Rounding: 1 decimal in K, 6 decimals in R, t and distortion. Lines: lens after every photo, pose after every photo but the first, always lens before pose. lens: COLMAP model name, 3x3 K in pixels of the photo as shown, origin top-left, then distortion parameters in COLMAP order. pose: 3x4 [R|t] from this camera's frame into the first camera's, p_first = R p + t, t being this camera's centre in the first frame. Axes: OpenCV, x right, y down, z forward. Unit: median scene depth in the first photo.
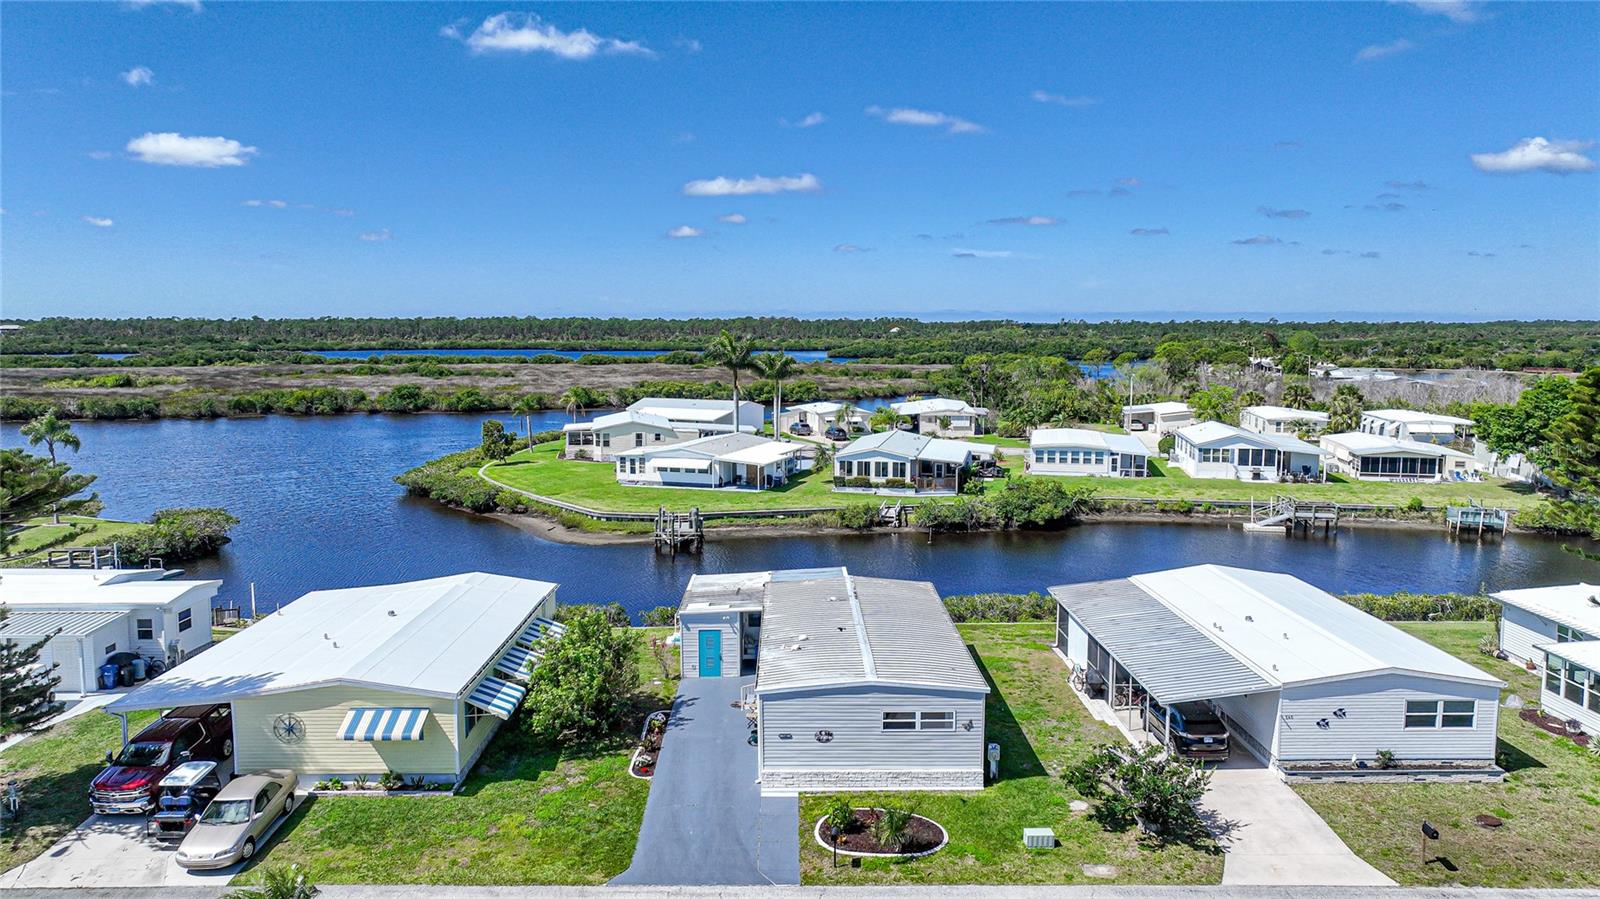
lens RADIAL K [[1120.6, 0, 787.1], [0, 1120.6, 446.3], [0, 0, 1]] dist [-0.016450, 0.033117]
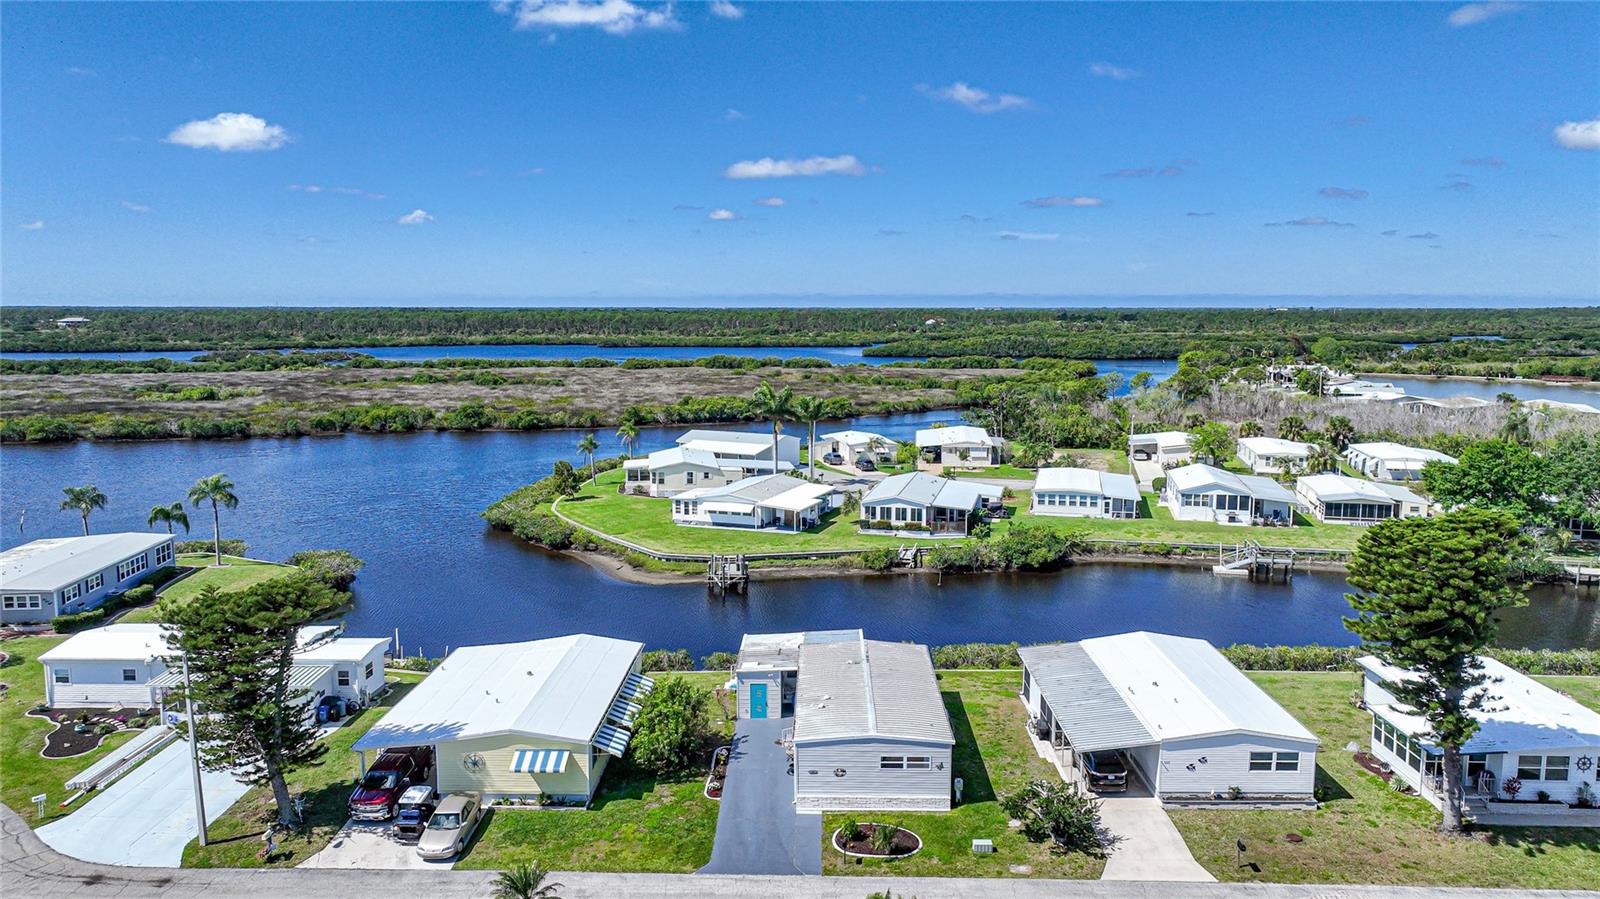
lens RADIAL K [[1120.6, 0, 787.1], [0, 1120.6, 446.3], [0, 0, 1]] dist [-0.016450, 0.033117]
pose [[0.999468, 0.003419, -0.032442, 0.004278], [-0.002931, 0.999882, 0.015104, -0.076864], [0.032489, -0.015001, 0.999360, -0.184341]]
